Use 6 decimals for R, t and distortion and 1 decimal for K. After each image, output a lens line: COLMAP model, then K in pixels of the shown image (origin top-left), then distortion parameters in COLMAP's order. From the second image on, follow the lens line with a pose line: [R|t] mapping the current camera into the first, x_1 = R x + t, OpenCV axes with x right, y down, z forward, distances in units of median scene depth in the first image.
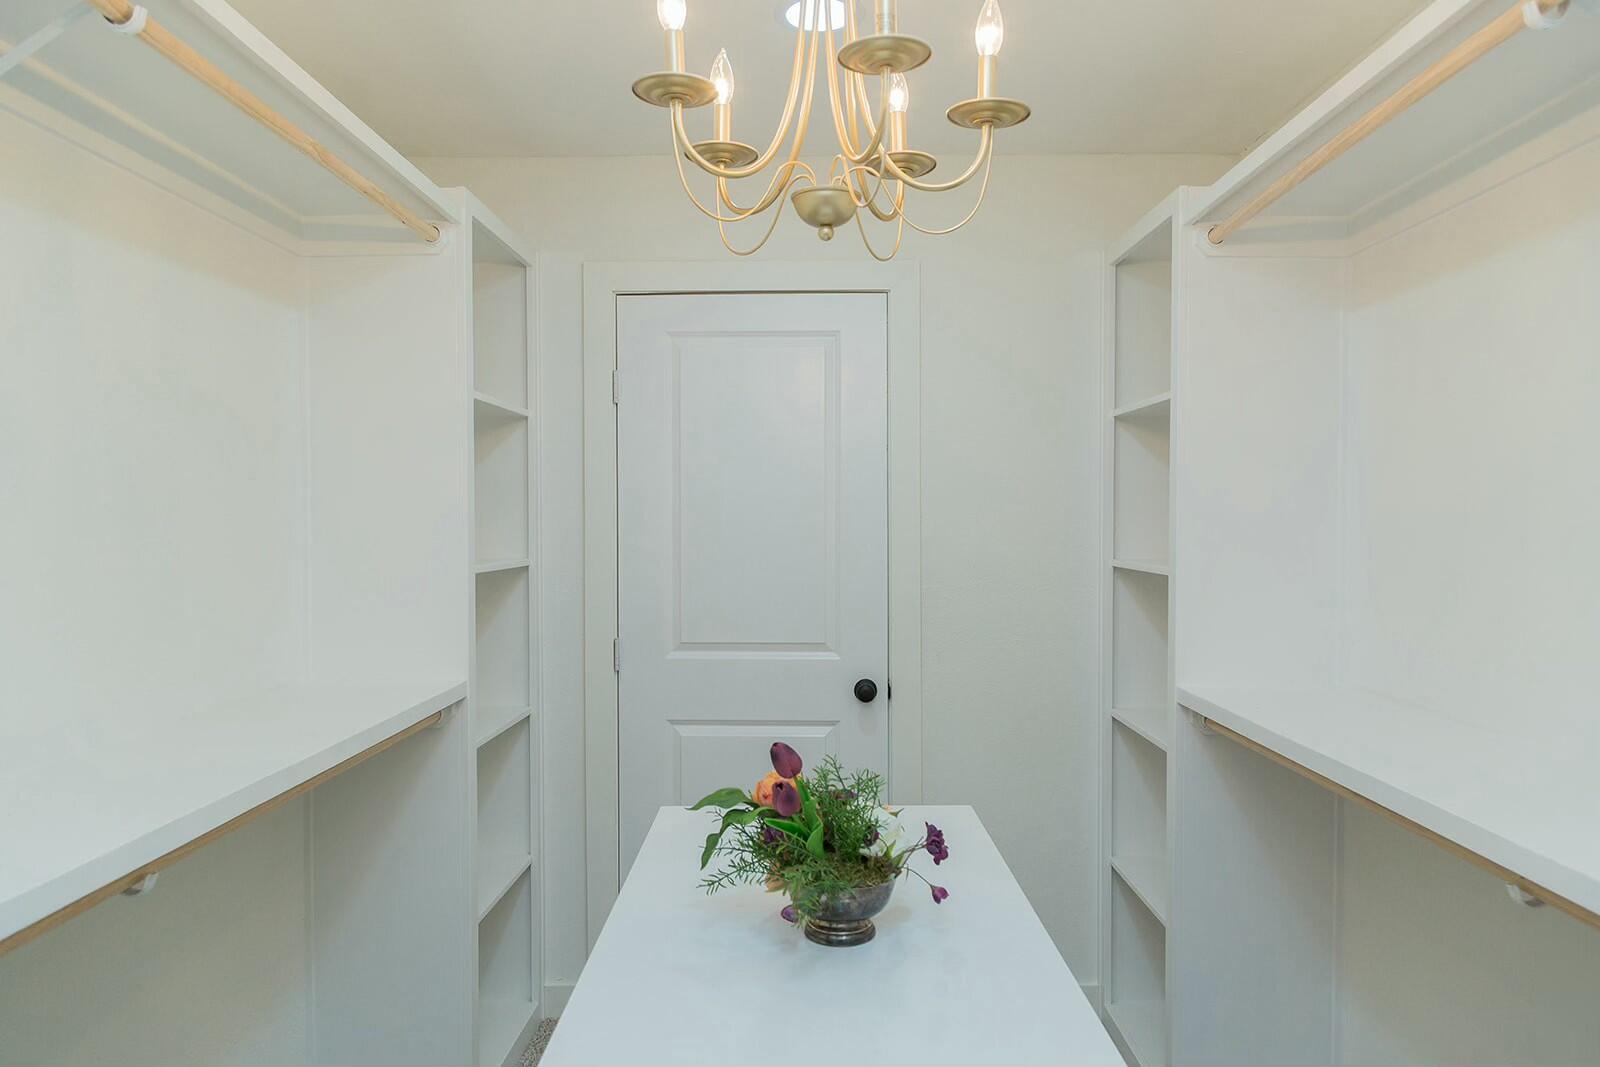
lens RADIAL K [[1104.4, 0, 800.0], [0, 1104.4, 533.5], [0, 0, 1]] dist [0.006355, 0.001437]
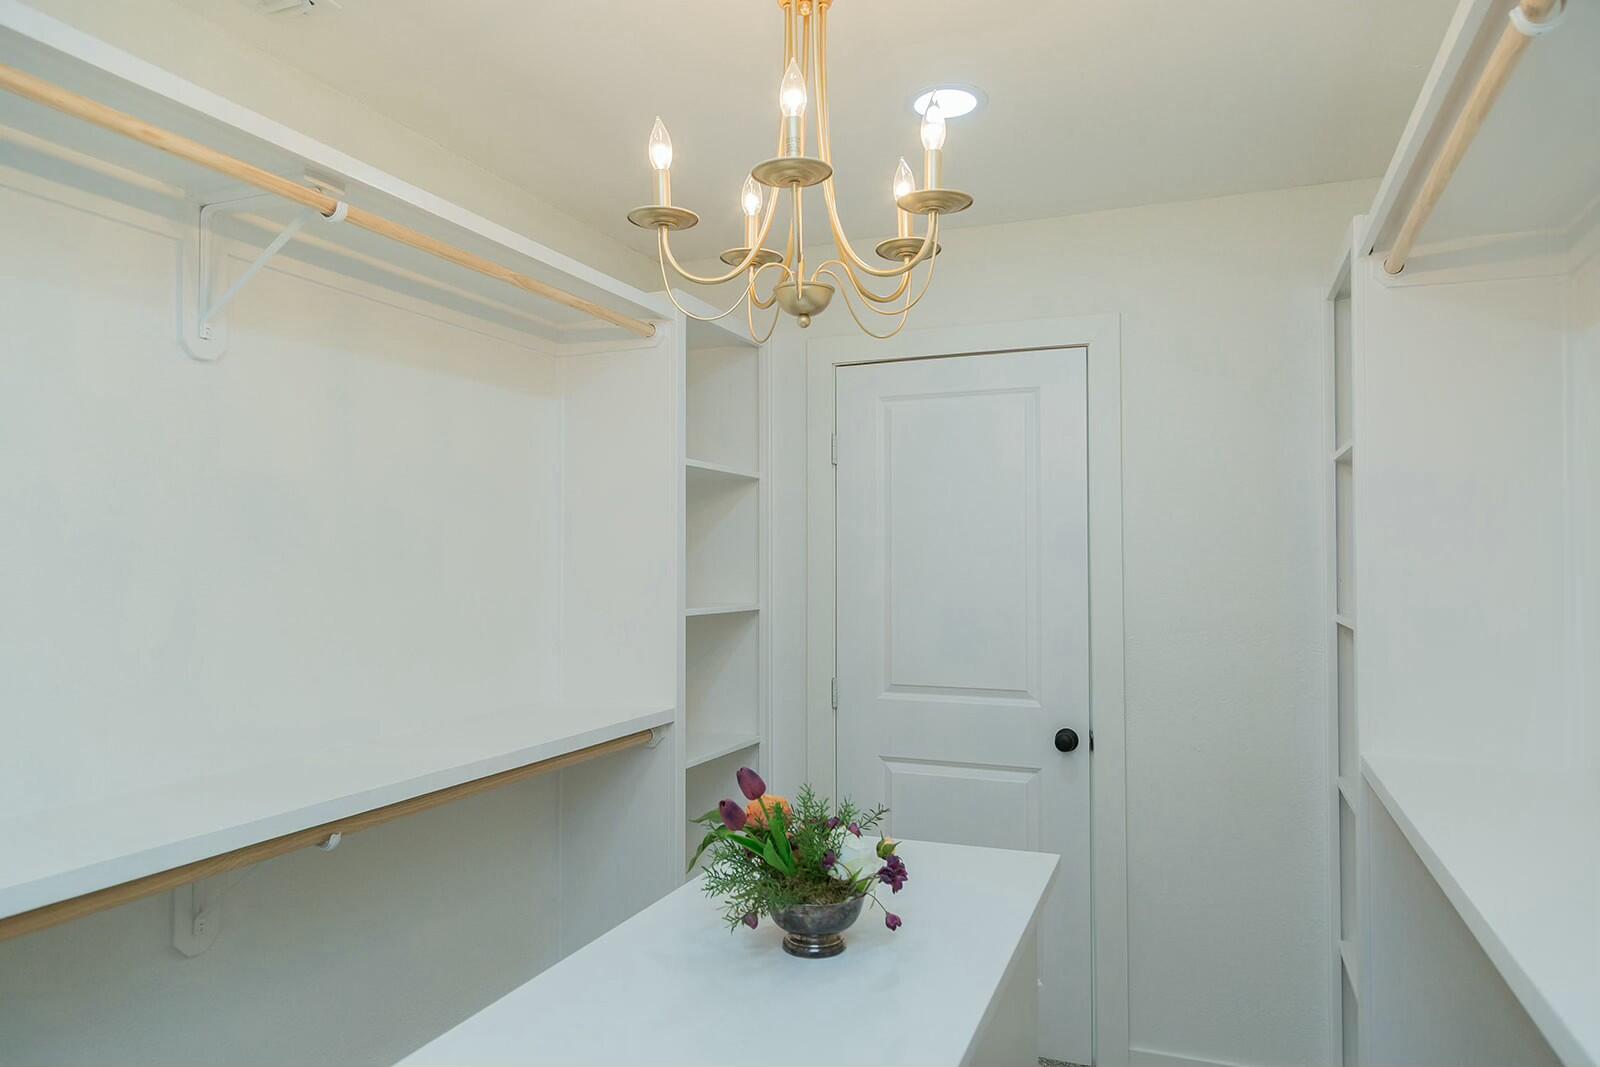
lens RADIAL K [[1084.7, 0, 800.0], [0, 1084.7, 533.5], [0, 0, 1]] dist [0.005683, 0.004766]
pose [[0.926453, -0.008142, -0.376323, 0.271868], [-0.007928, 0.999122, -0.041136, -0.004437], [0.376328, 0.041094, 0.925575, -0.018108]]
